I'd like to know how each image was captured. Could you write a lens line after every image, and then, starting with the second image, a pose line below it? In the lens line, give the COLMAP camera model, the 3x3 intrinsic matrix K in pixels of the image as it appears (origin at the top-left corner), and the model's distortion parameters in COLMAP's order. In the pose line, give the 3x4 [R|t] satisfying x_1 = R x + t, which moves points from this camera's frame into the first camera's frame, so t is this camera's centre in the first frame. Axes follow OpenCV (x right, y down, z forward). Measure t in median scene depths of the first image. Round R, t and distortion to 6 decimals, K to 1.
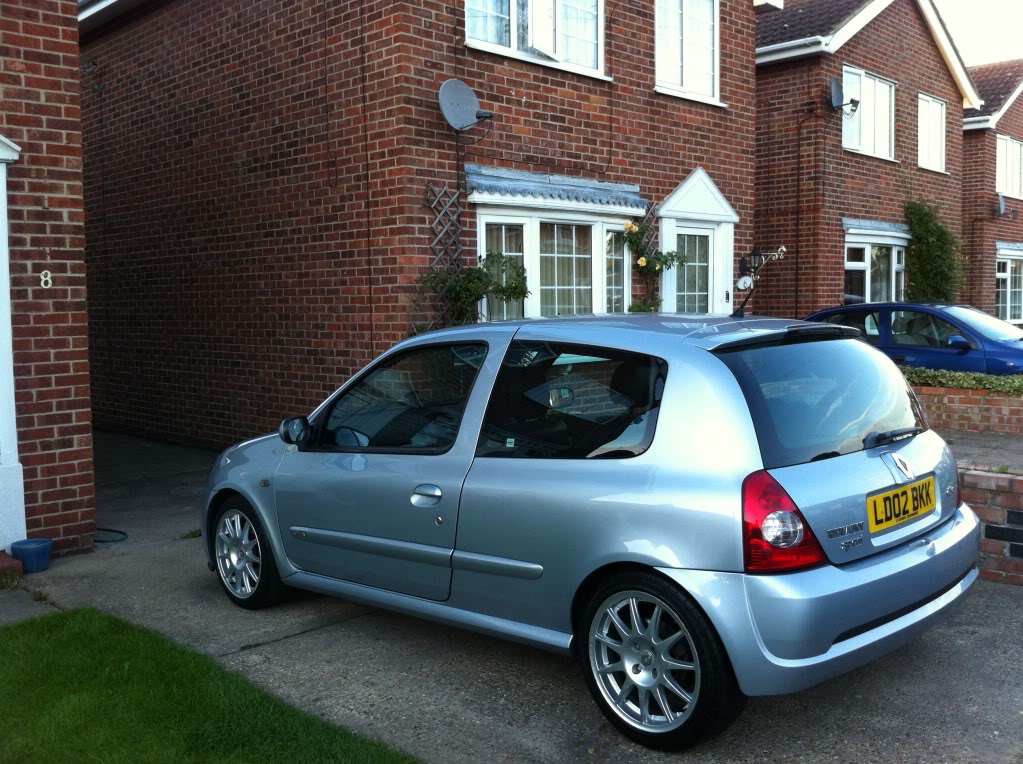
lens RADIAL K [[1002.8, 0, 511.5], [0, 1002.8, 382.0], [0, 0, 1]] dist [0.157746, -0.465378]
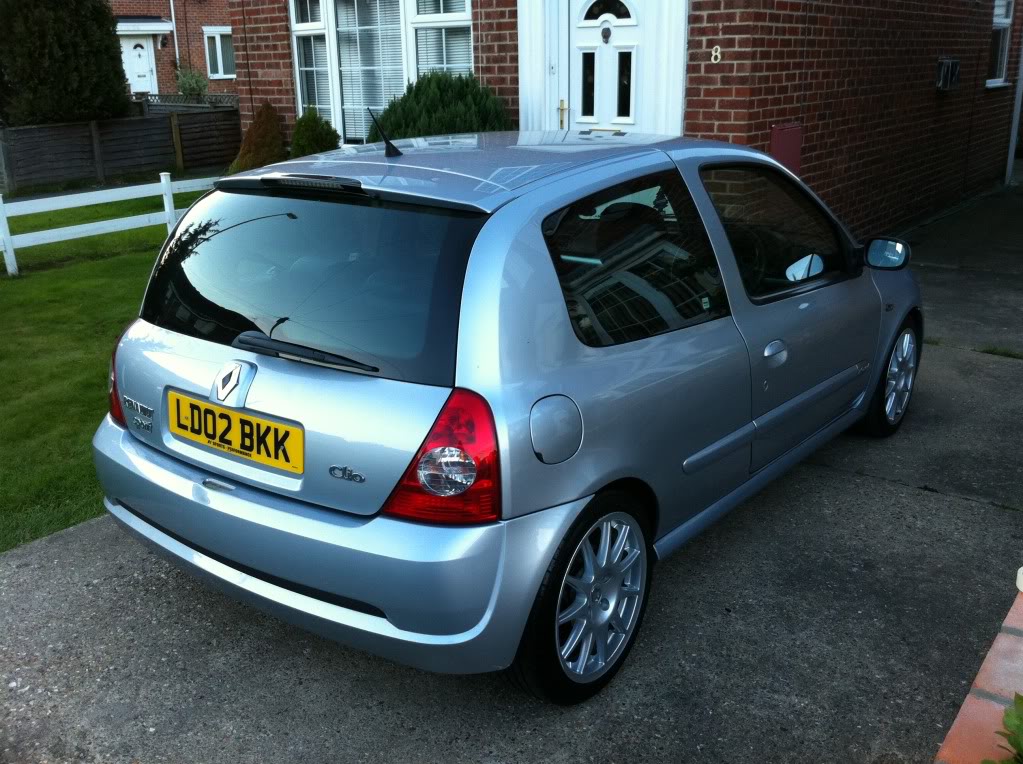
lens RADIAL K [[1002.8, 0, 511.5], [0, 1002.8, 382.0], [0, 0, 1]] dist [0.157746, -0.465378]
pose [[0.101130, 0.318938, -0.942365, 0.666751], [-0.059085, 0.947474, 0.314327, -0.099125], [0.993117, 0.023892, 0.114663, 0.675073]]
